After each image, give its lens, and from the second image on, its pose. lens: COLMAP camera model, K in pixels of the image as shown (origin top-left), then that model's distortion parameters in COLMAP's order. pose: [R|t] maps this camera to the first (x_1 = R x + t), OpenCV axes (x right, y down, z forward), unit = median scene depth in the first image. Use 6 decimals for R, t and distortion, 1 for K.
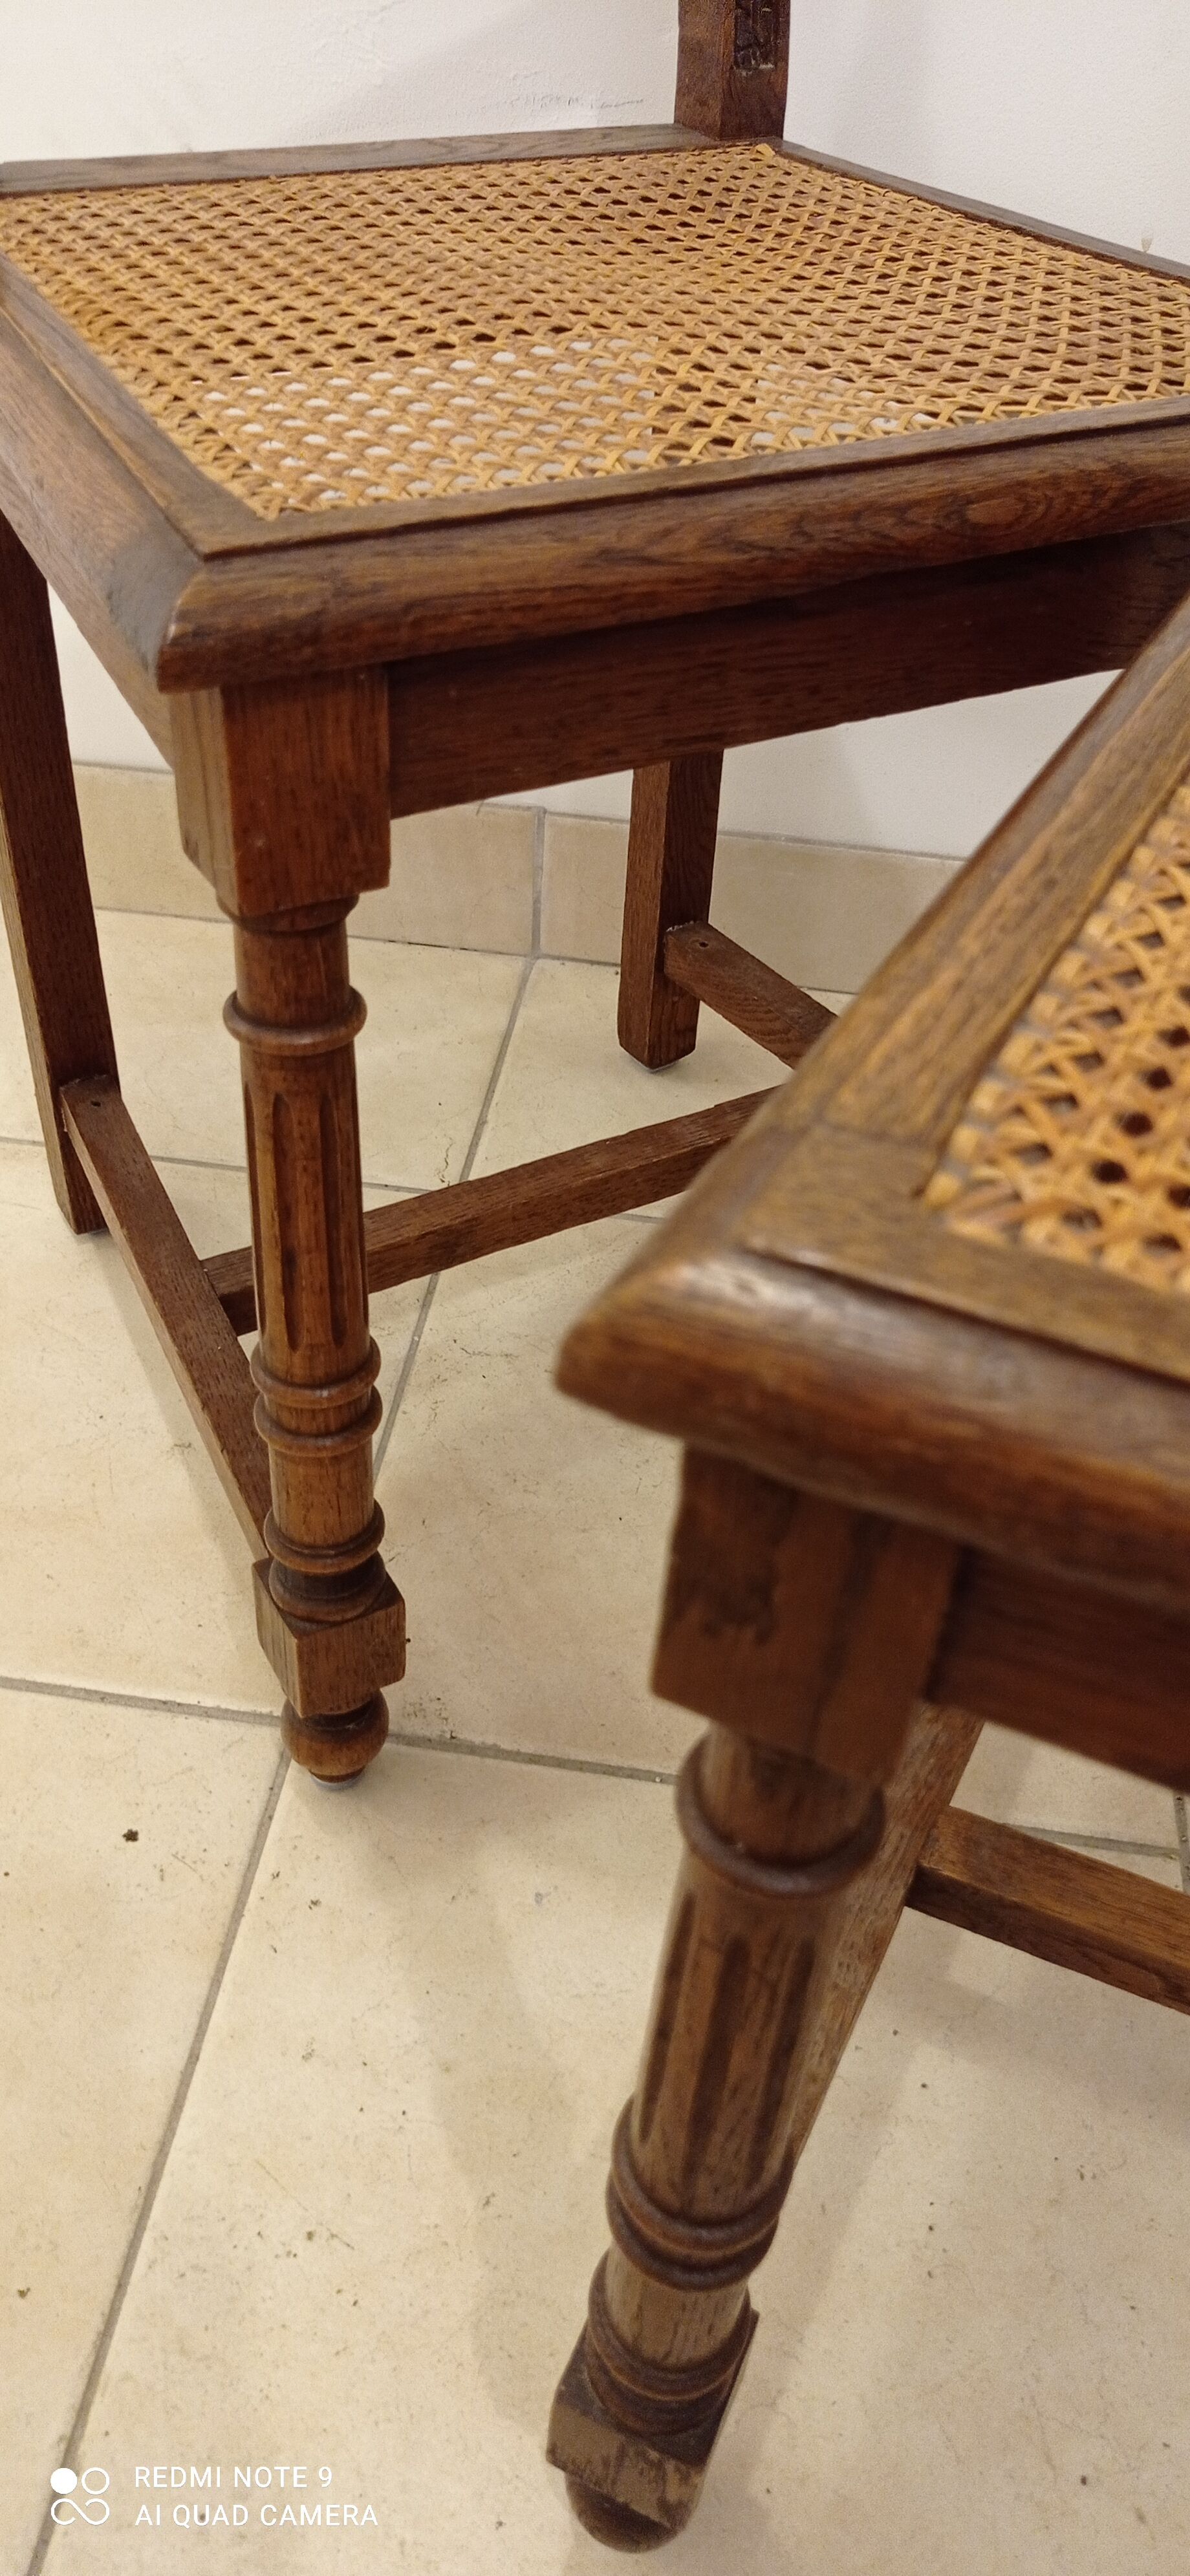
lens RADIAL K [[1889.6, 0, 585.6], [0, 1889.6, 1289.2], [0, 0, 1]] dist [0.006497, -0.001549]
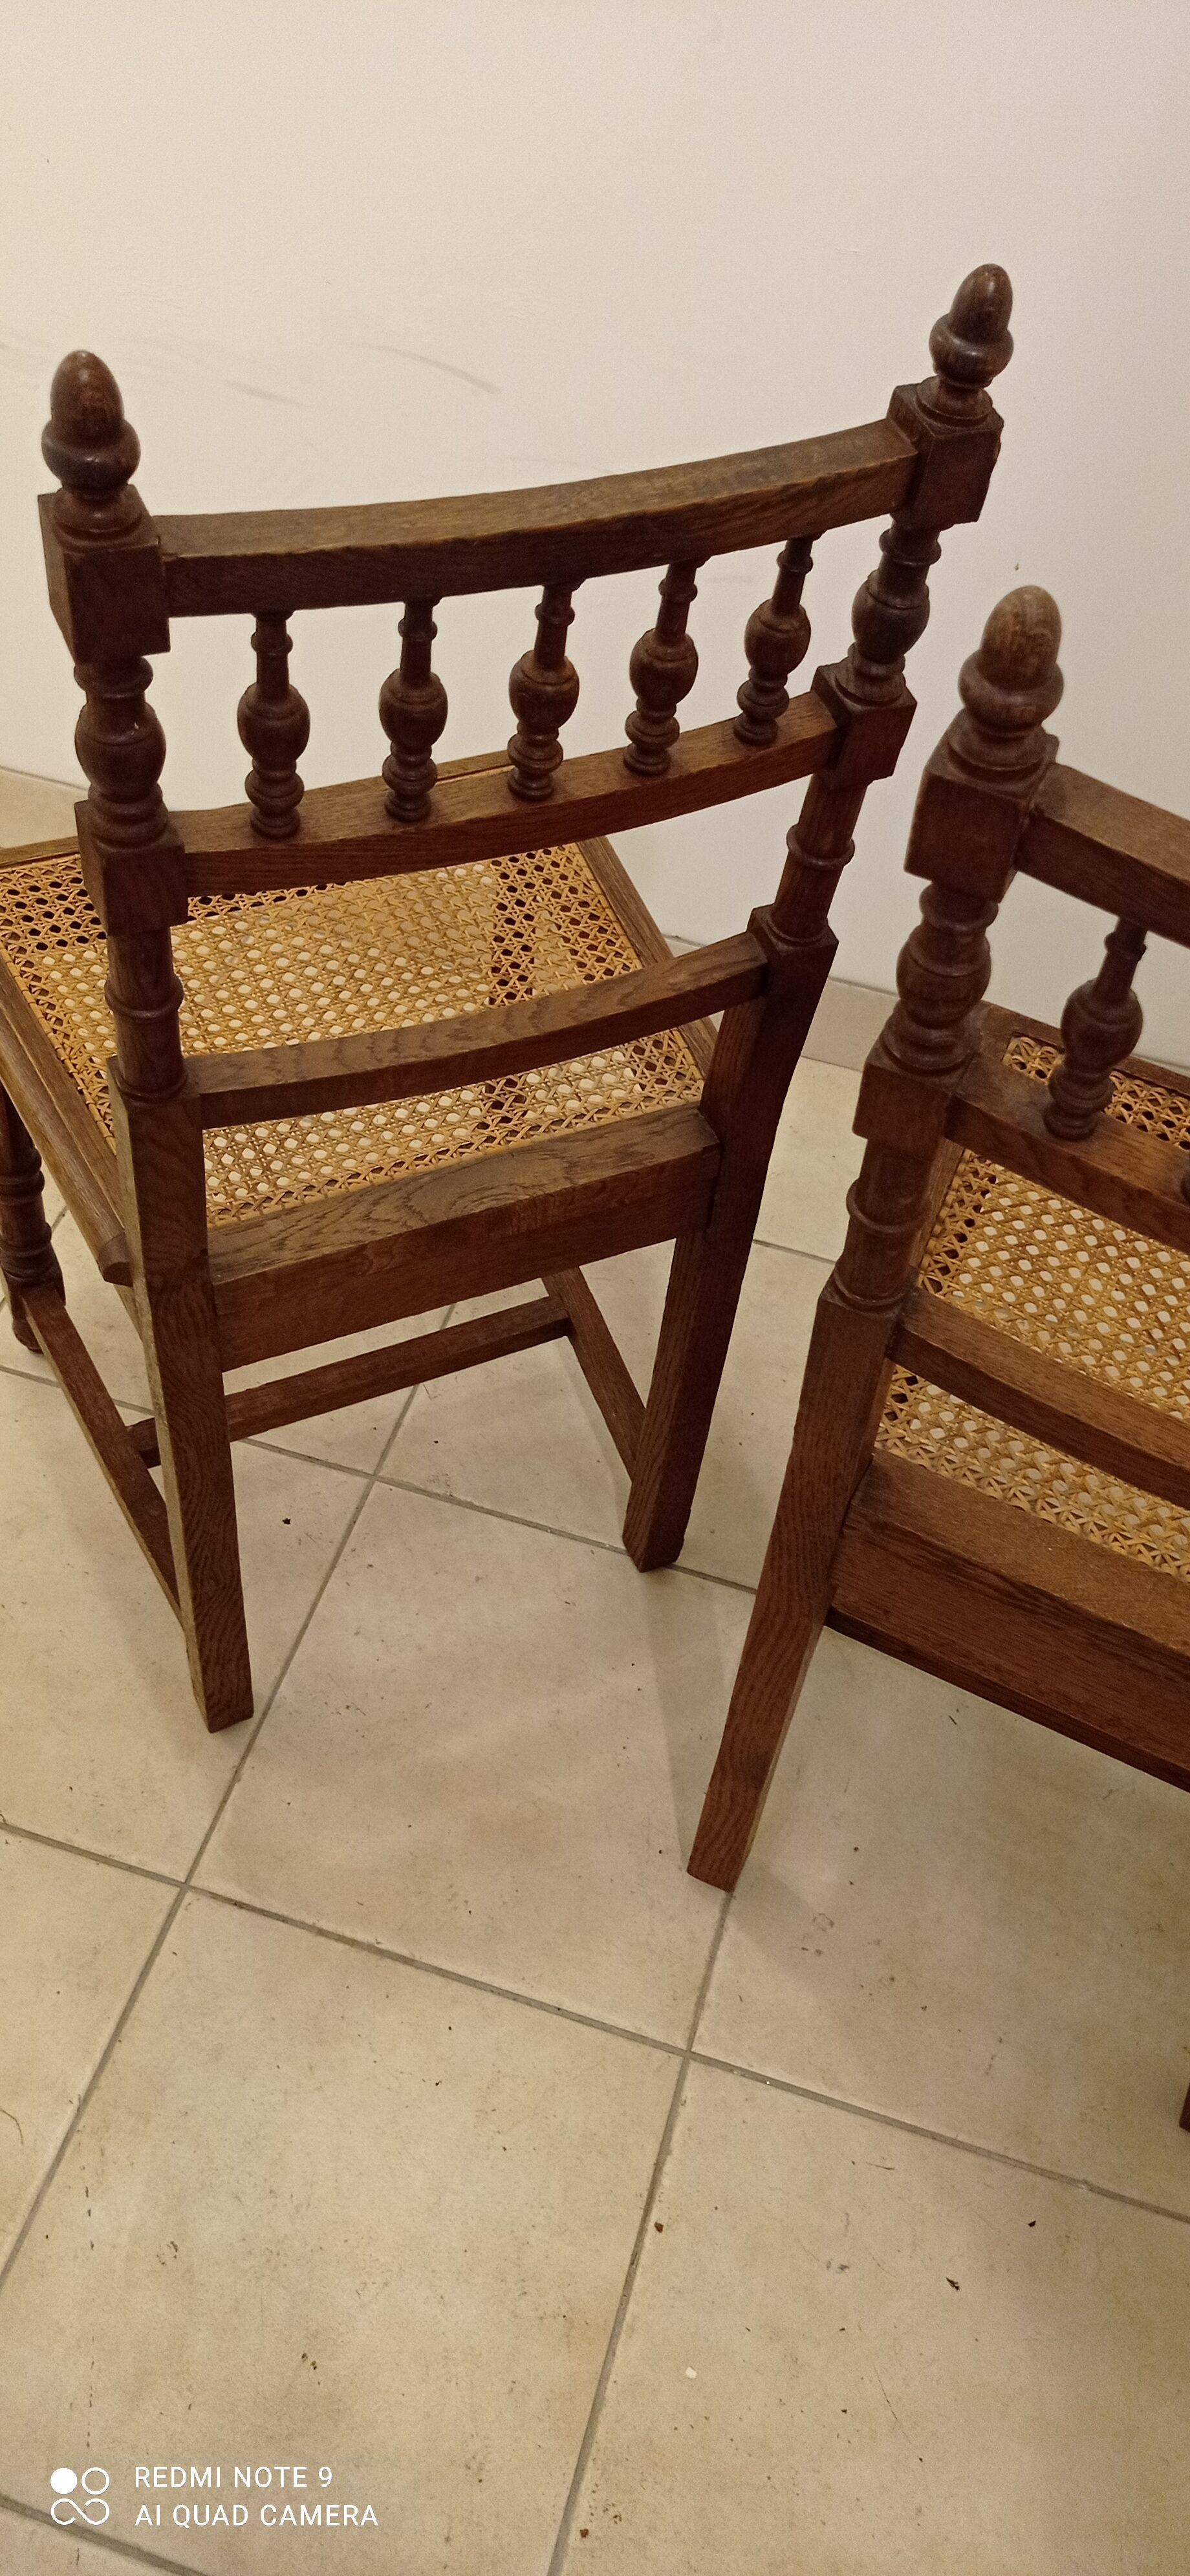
lens RADIAL K [[1889.6, 0, 579.1], [0, 1889.6, 1288.6], [0, 0, 1]] dist [0.006497, -0.001549]
pose [[0.986861, 0.136880, -0.085840, 0.222208], [-0.122619, 0.980470, 0.153764, -0.323690], [0.105211, -0.141218, 0.984372, -0.984901]]
